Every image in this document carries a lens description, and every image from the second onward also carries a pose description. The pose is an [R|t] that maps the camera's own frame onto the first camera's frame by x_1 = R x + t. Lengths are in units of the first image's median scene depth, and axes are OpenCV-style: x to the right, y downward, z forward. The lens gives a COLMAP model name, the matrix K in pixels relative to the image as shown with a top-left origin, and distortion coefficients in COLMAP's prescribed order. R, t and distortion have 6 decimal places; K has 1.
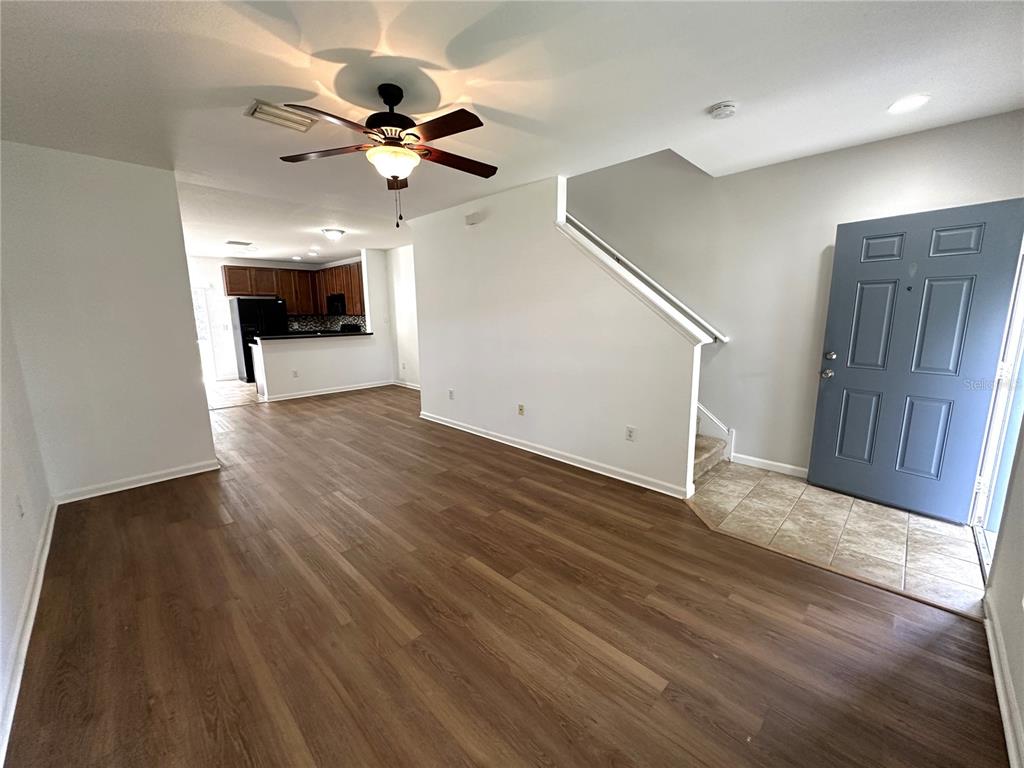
lens RADIAL K [[407.8, 0, 509.6], [0, 407.8, 389.8], [0, 0, 1]] dist [-0.007161, 0.000283]
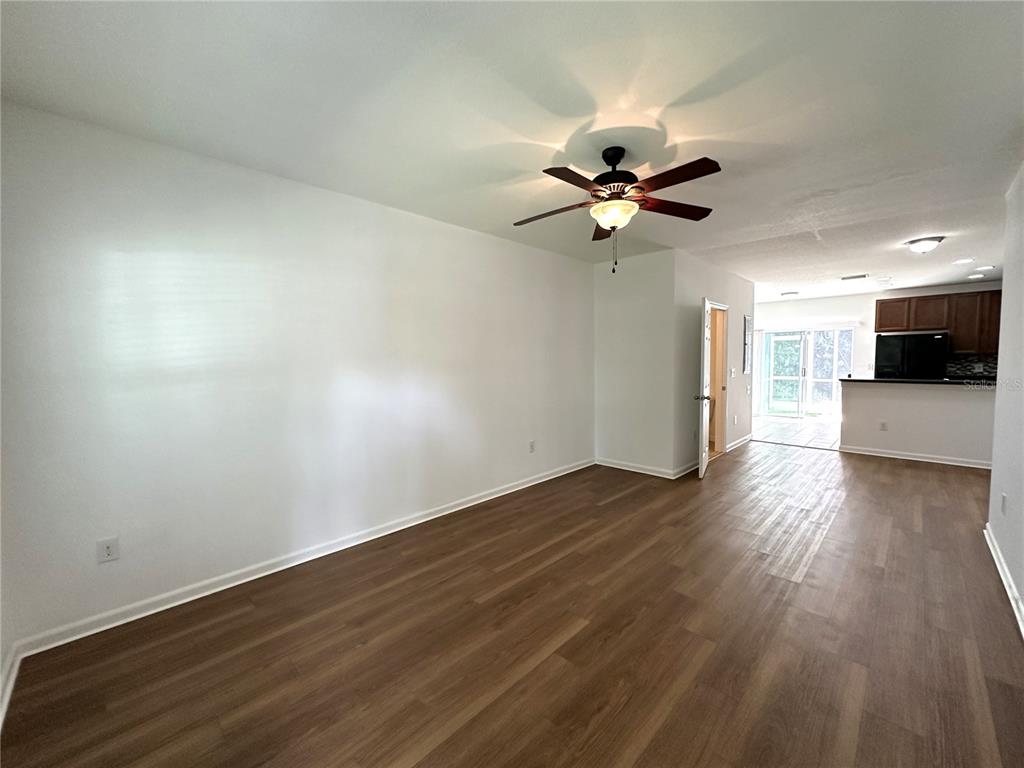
lens RADIAL K [[407.8, 0, 512.7], [0, 407.8, 387.5], [0, 0, 1]] dist [-0.007161, 0.000283]
pose [[0.003785, 0.075600, -0.997131, 0.244103], [-0.174528, 0.981884, 0.073782, -0.042154], [0.984645, 0.173748, 0.016911, 0.236681]]
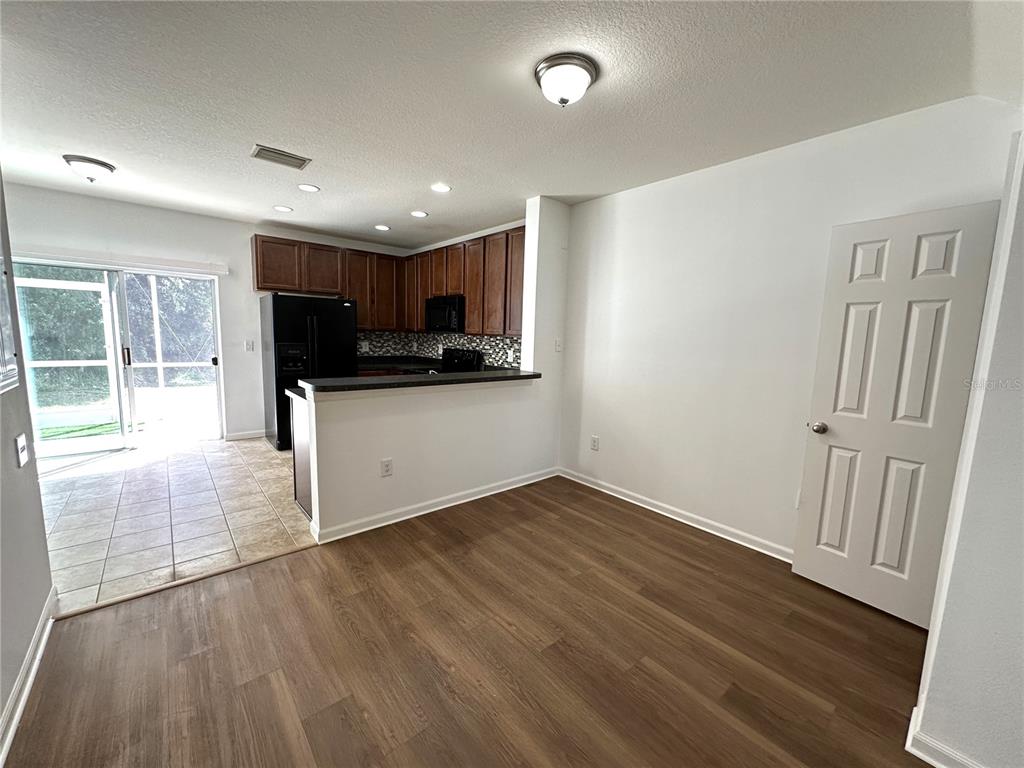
lens RADIAL K [[407.8, 0, 516.2], [0, 407.8, 382.7], [0, 0, 1]] dist [-0.007161, 0.000283]
pose [[0.997421, 0.045460, -0.055545, -0.347318], [-0.048827, 0.996953, -0.060841, -0.102305], [0.052610, 0.063396, 0.996601, 0.540524]]
